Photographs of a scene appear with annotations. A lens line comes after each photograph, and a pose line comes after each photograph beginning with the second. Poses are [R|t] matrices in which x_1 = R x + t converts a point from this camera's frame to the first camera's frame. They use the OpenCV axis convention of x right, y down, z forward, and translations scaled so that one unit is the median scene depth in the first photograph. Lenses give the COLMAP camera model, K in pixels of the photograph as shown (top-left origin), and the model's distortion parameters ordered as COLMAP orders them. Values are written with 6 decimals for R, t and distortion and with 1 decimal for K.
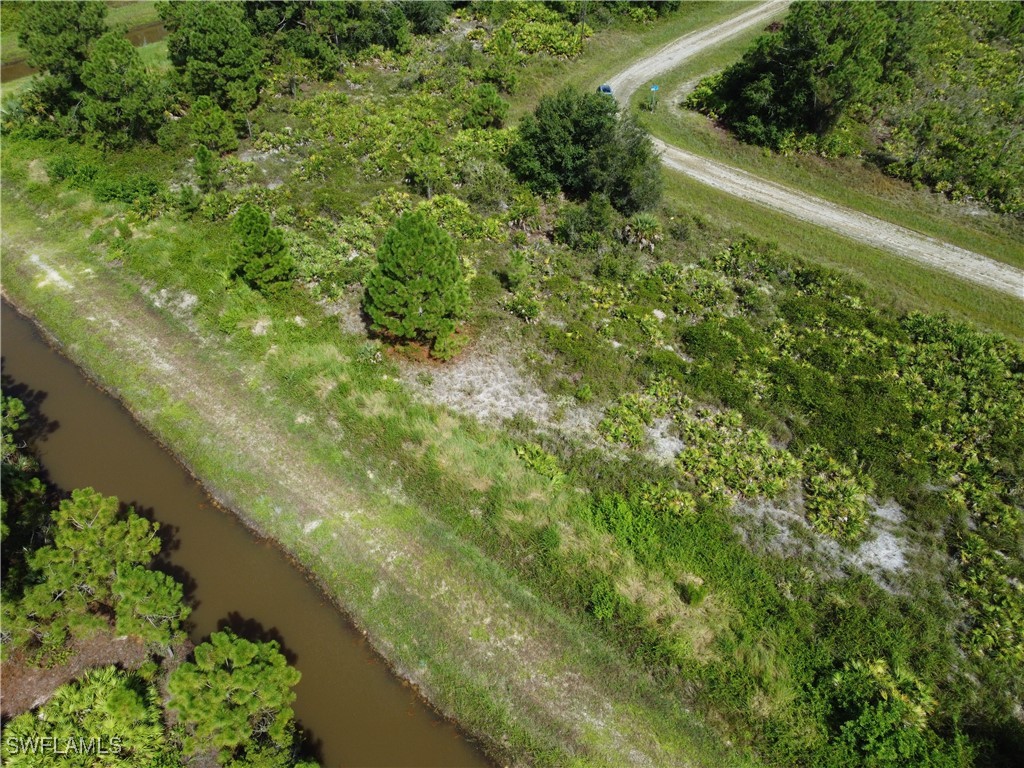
lens RADIAL K [[765.8, 0, 510.1], [0, 765.8, 387.2], [0, 0, 1]] dist [-0.001387, -0.002283]
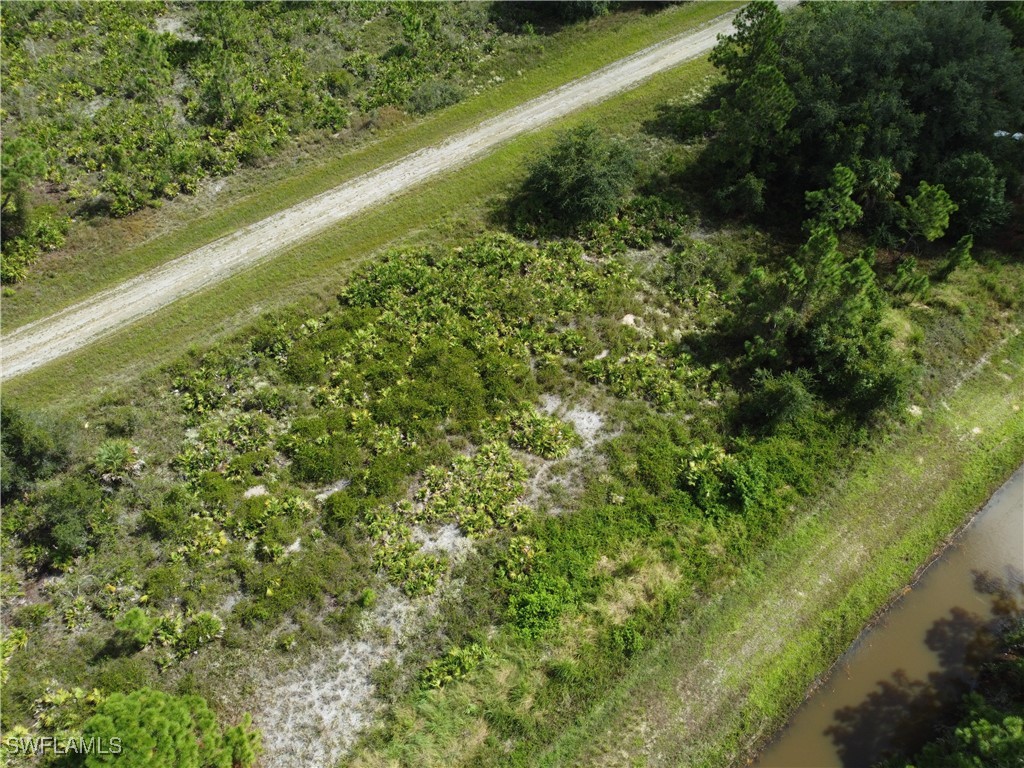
lens RADIAL K [[765.8, 0, 510.1], [0, 765.8, 387.2], [0, 0, 1]] dist [-0.001387, -0.002283]
pose [[0.154491, -0.773790, 0.614314, -0.229946], [0.664044, 0.541719, 0.515351, -0.458438], [-0.731559, 0.328315, 0.597521, 0.231917]]
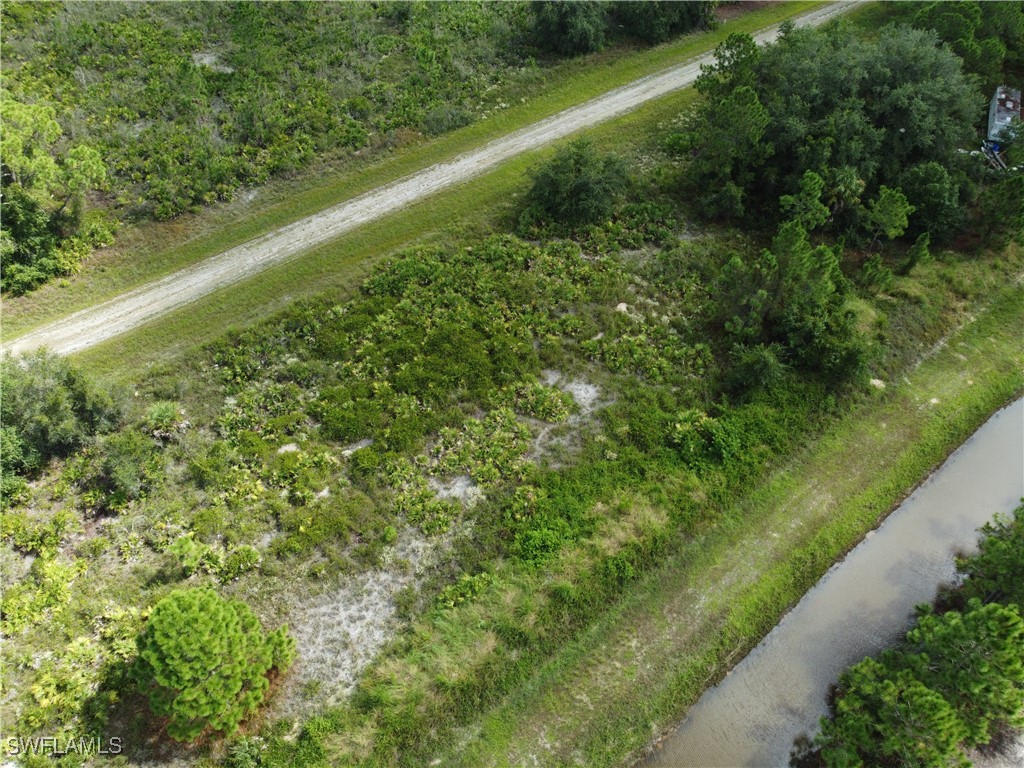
lens RADIAL K [[765.8, 0, 510.1], [0, 765.8, 387.2], [0, 0, 1]] dist [-0.001387, -0.002283]
pose [[0.157391, -0.734325, 0.660299, -0.388478], [0.664080, 0.573578, 0.479590, -0.462949], [-0.730908, 0.363008, 0.577926, 0.201287]]
